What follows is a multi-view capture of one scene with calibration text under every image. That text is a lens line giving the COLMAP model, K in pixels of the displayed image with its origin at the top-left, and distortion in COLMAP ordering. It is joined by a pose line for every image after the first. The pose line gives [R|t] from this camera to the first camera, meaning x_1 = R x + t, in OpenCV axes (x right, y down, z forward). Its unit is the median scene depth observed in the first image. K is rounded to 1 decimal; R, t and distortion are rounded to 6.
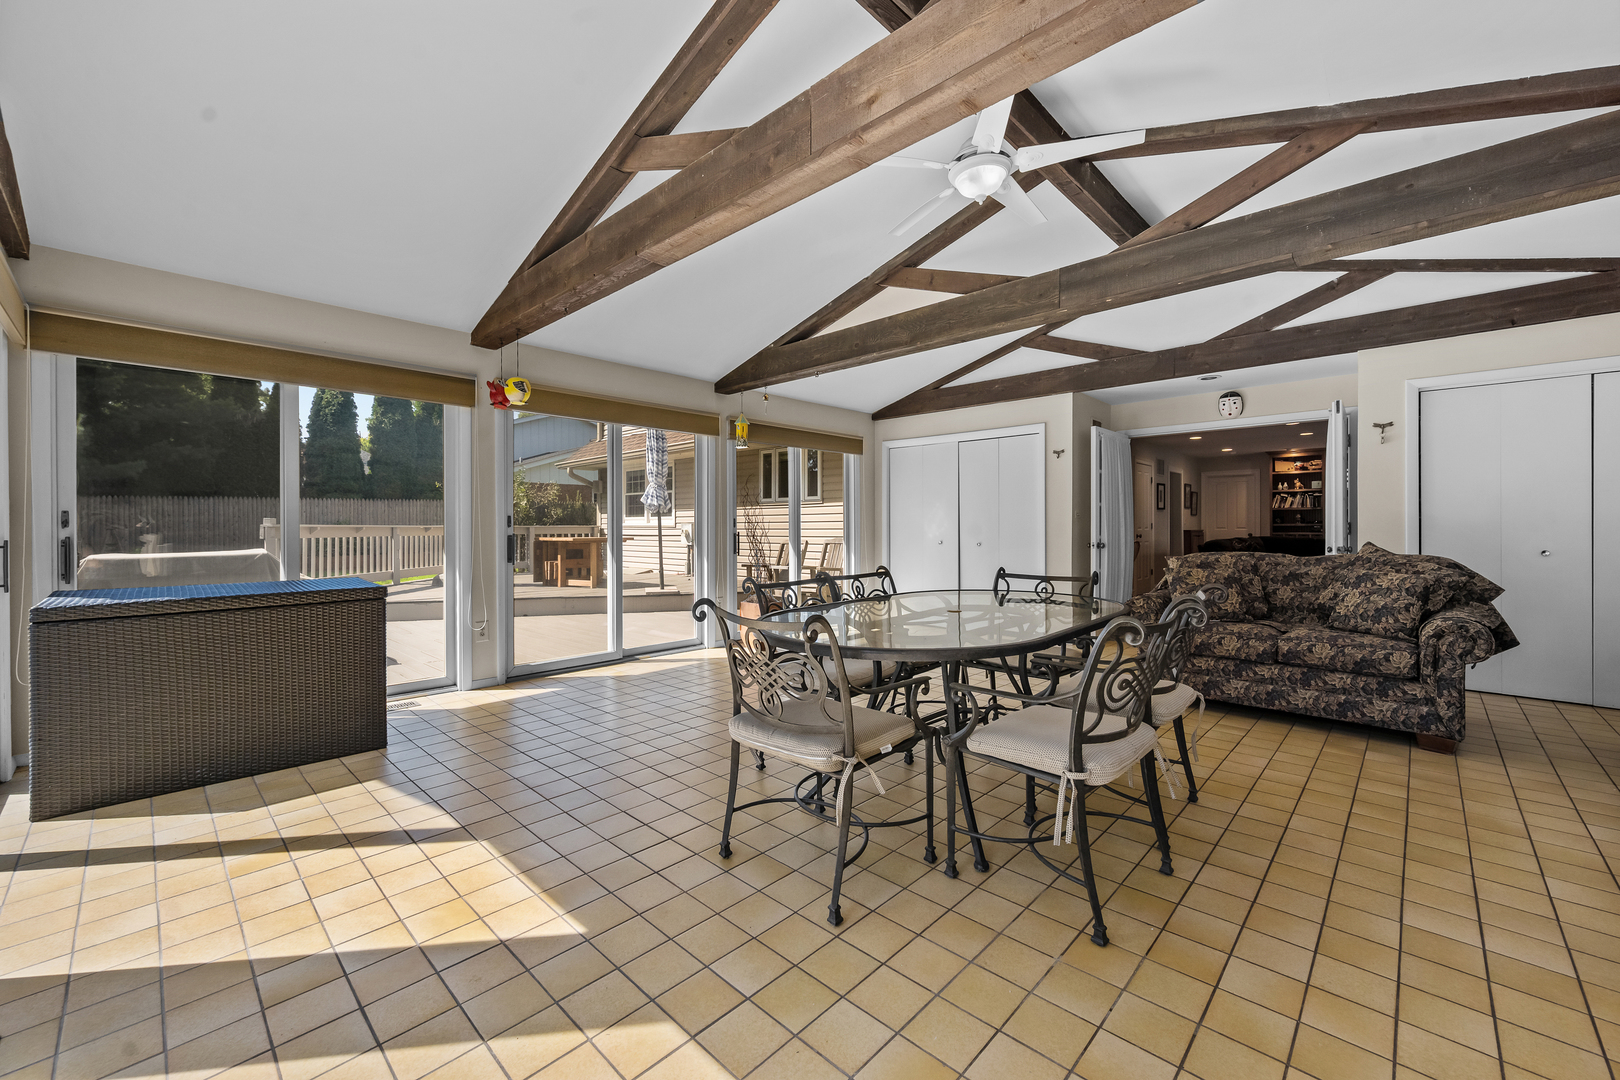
lens RADIAL K [[645.1, 0, 807.7], [0, 645.1, 532.9], [0, 0, 1]] dist [-0.003043, -0.000168]
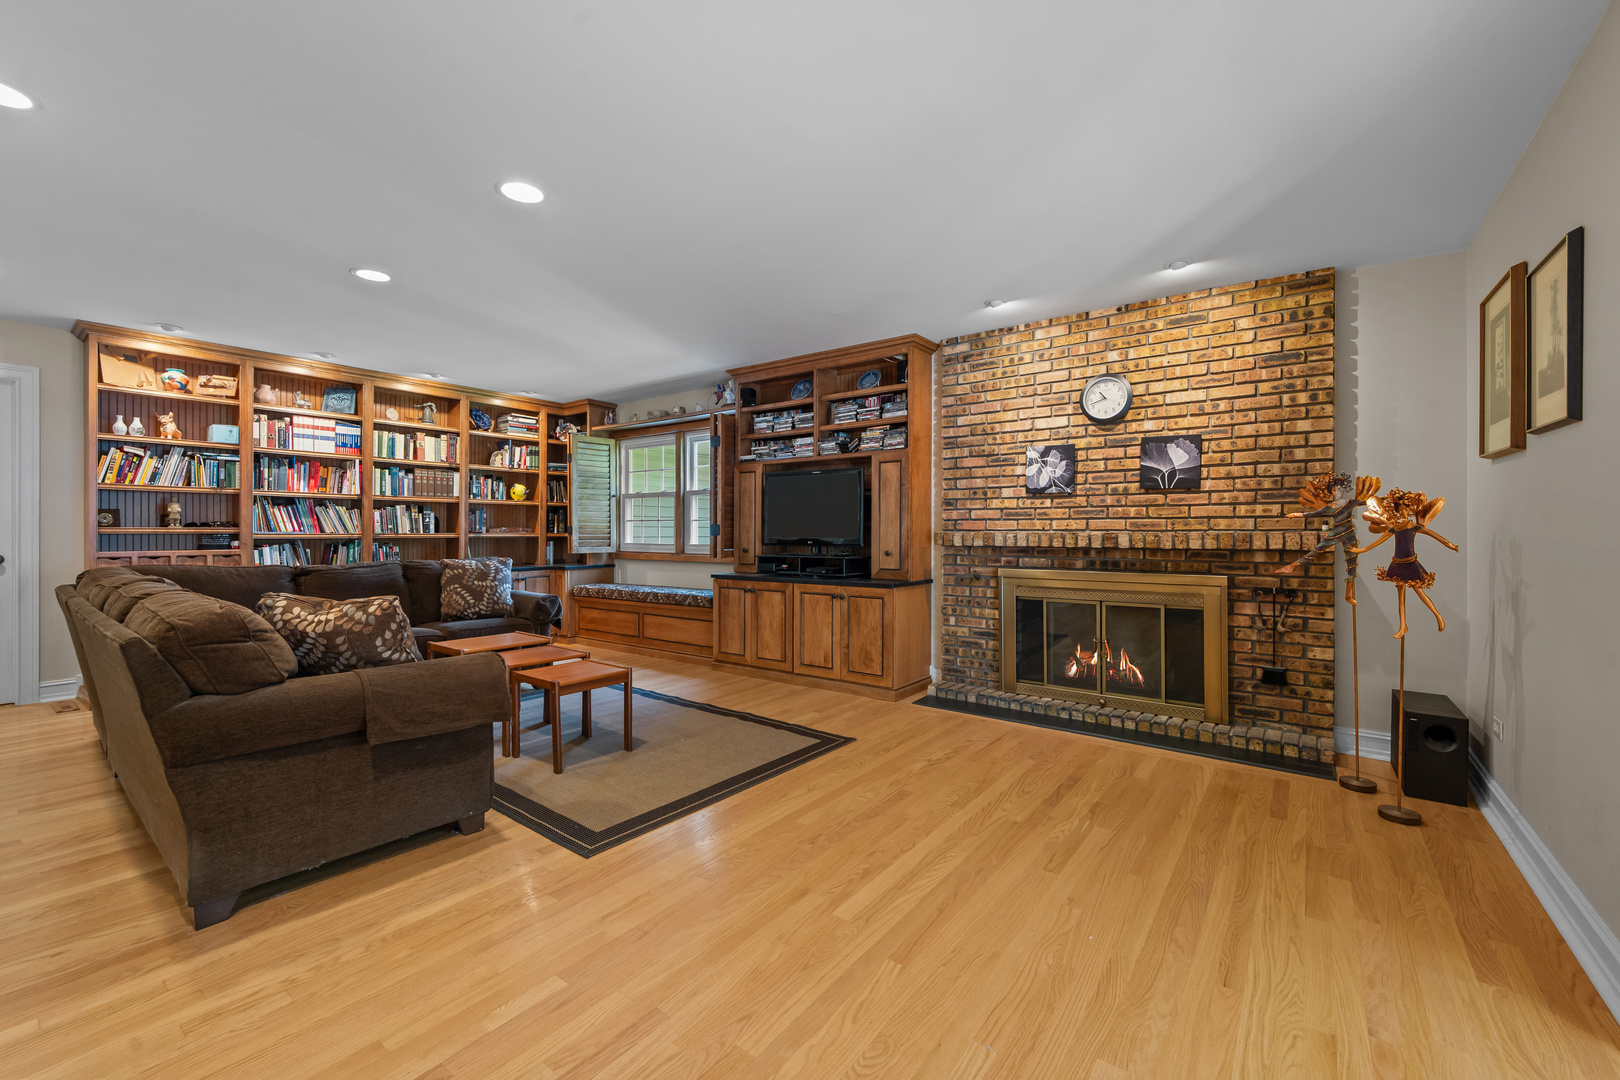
lens RADIAL K [[645.1, 0, 817.7], [0, 645.1, 530.7], [0, 0, 1]] dist [-0.003043, -0.000168]
pose [[-0.101127, -0.006731, 0.994851, 0.333088], [0.002122, 0.999973, 0.006982, -0.014472], [-0.994871, 0.002817, -0.101110, 0.648171]]
